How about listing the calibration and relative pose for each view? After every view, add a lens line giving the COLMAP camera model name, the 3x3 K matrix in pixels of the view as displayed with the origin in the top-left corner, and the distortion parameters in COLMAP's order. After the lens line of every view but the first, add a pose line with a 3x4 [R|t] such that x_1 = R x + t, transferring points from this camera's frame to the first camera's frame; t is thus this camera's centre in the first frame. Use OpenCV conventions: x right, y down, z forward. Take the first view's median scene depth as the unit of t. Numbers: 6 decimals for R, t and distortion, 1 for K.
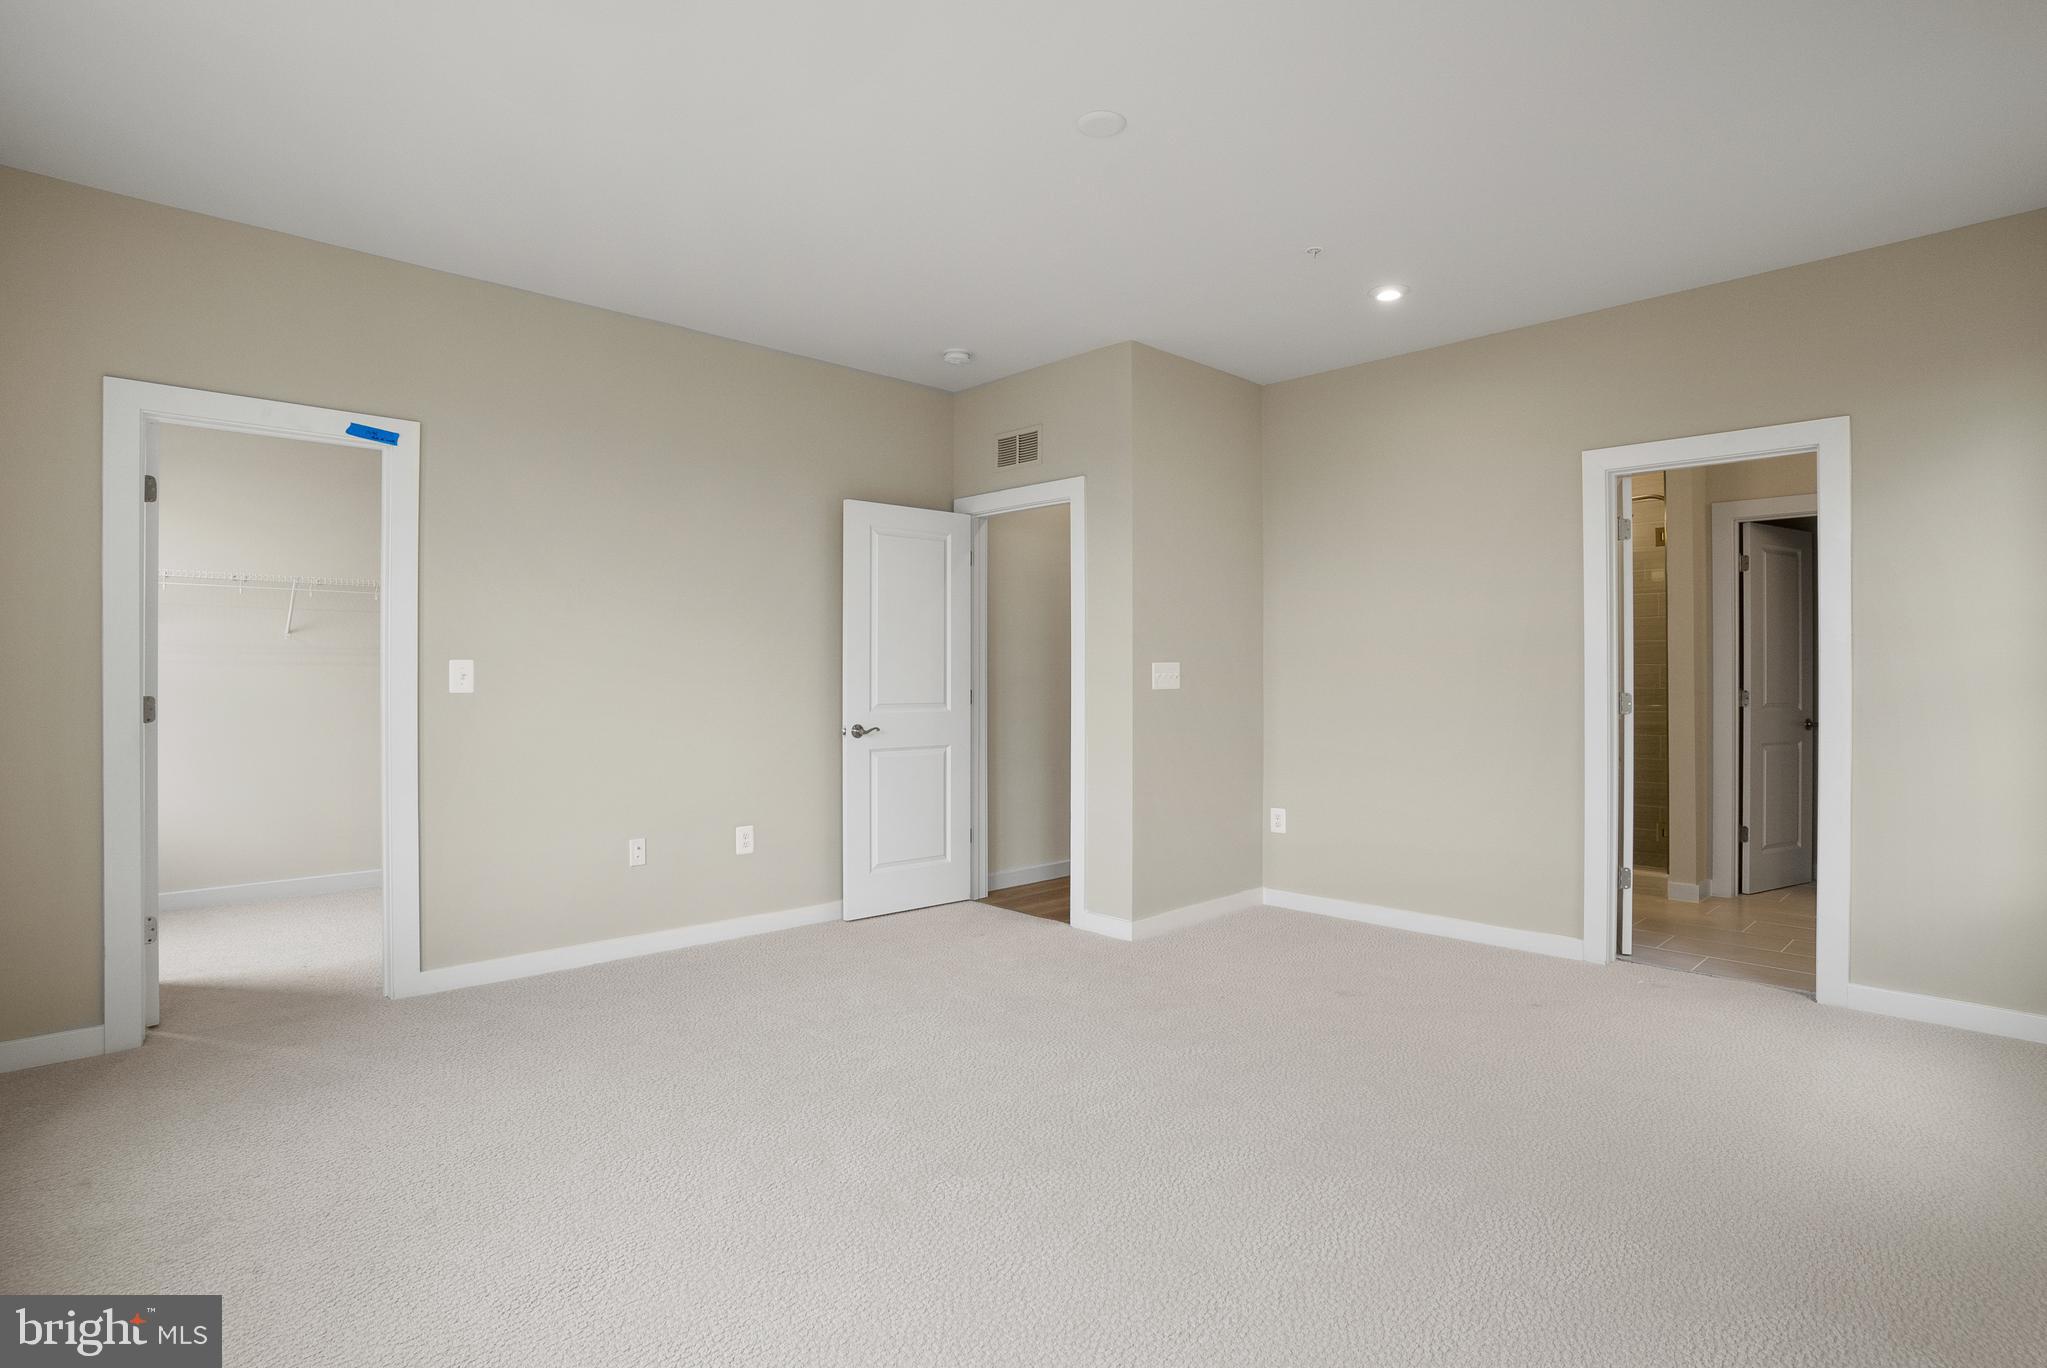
lens RADIAL K [[1023.7, 0, 1028.7], [0, 1023.7, 688.9], [0, 0, 1]] dist [-0.072167, 0.033678]
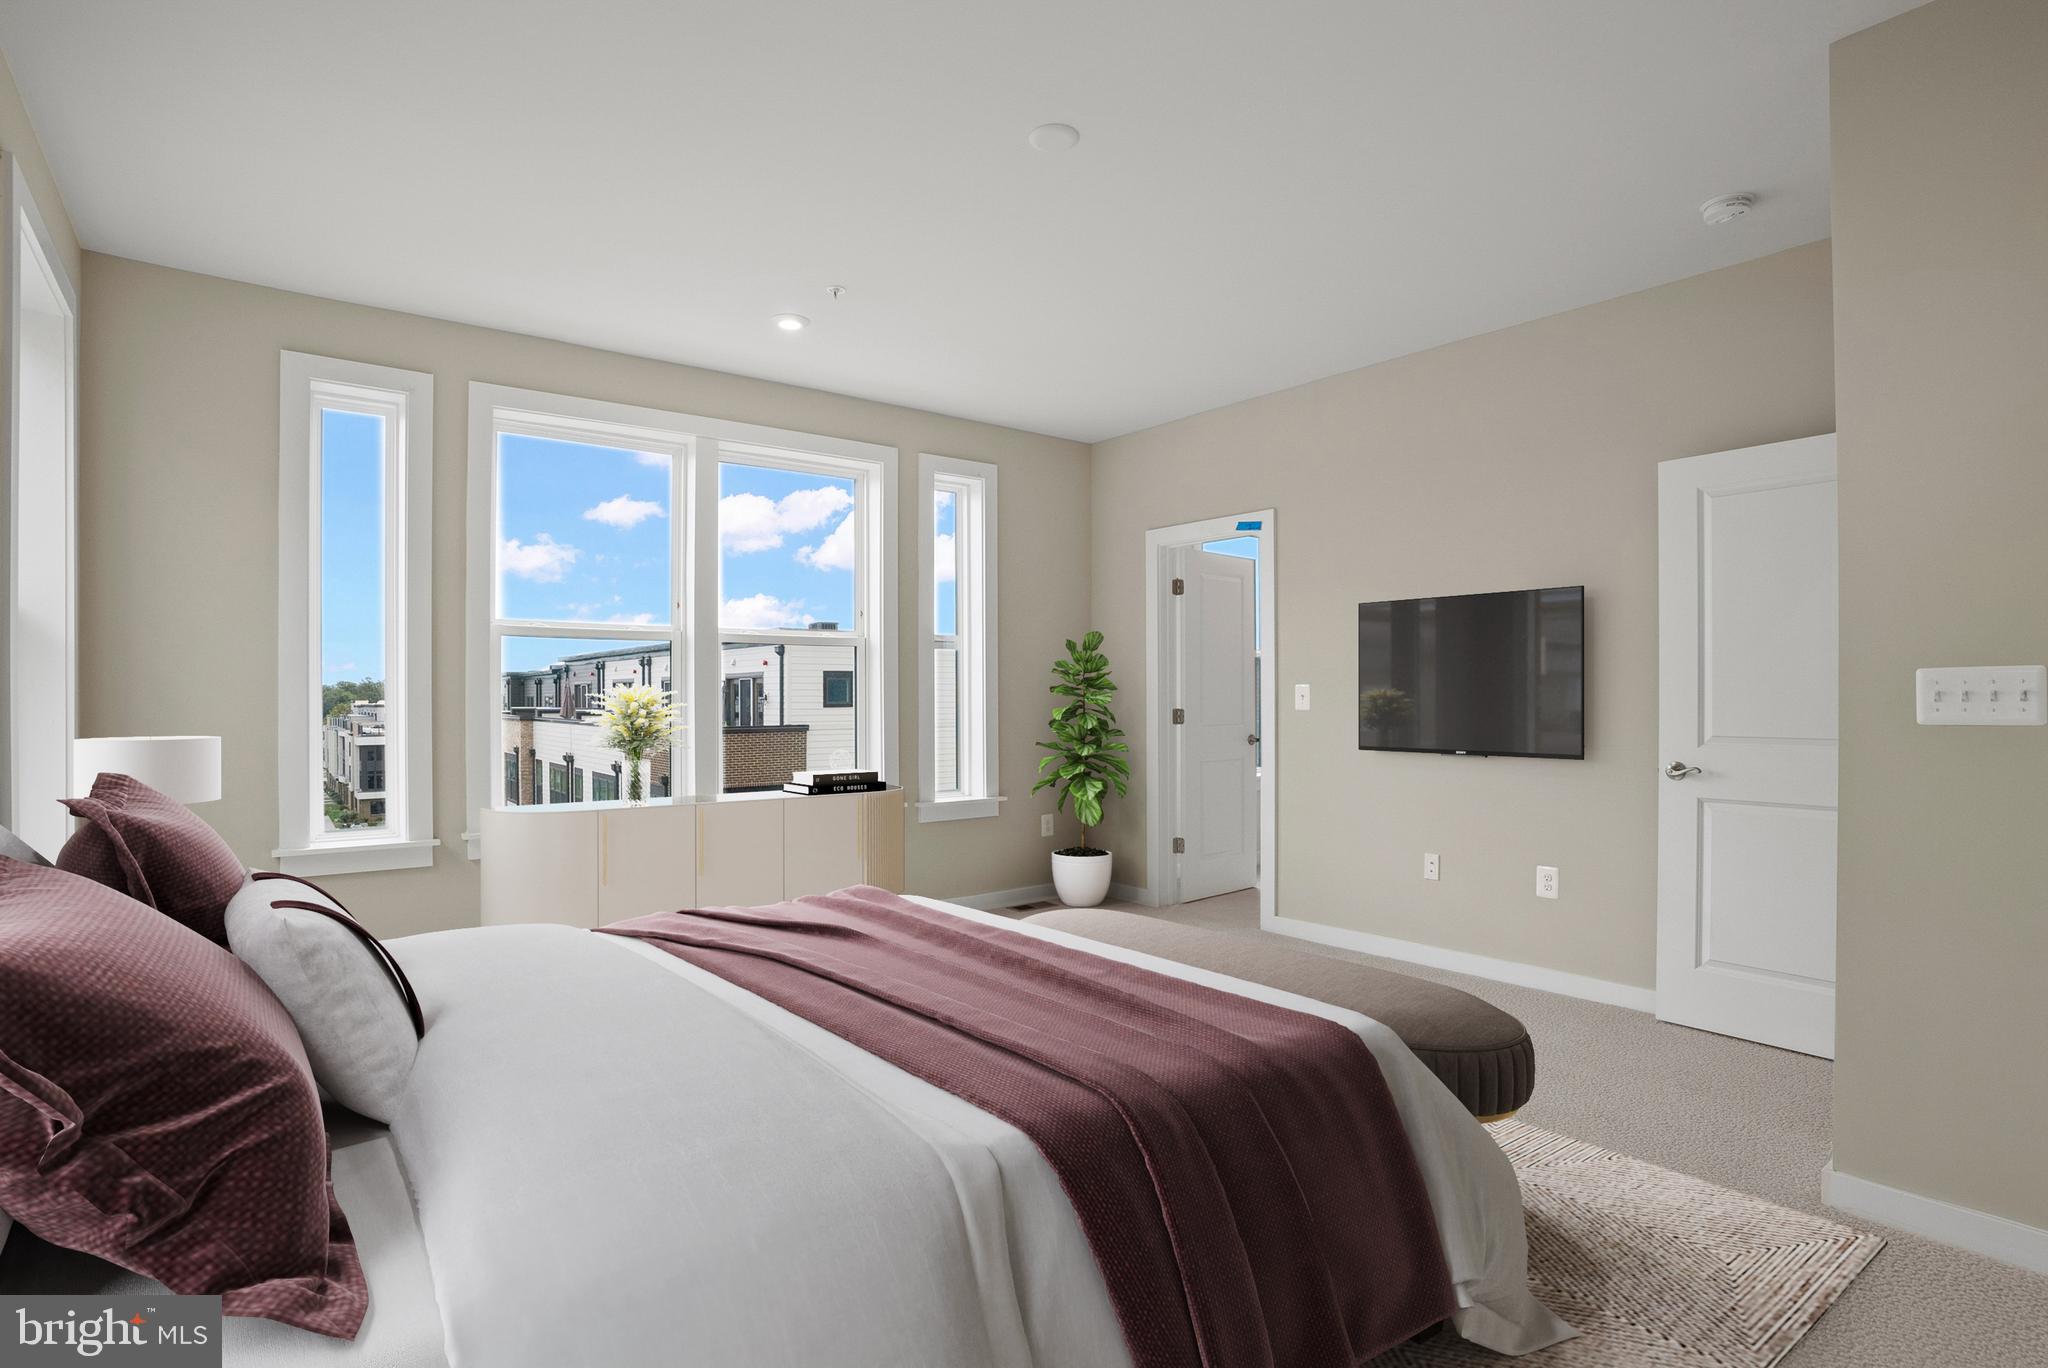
lens RADIAL K [[1024.2, 0, 1029.2], [0, 1024.2, 688.9], [0, 0, 1]] dist [-0.072167, 0.033678]
pose [[-0.075420, 0.000468, -0.997152, 0.627102], [-0.003101, 0.999995, 0.000704, -0.018509], [0.997147, 0.003145, -0.075418, 0.616320]]
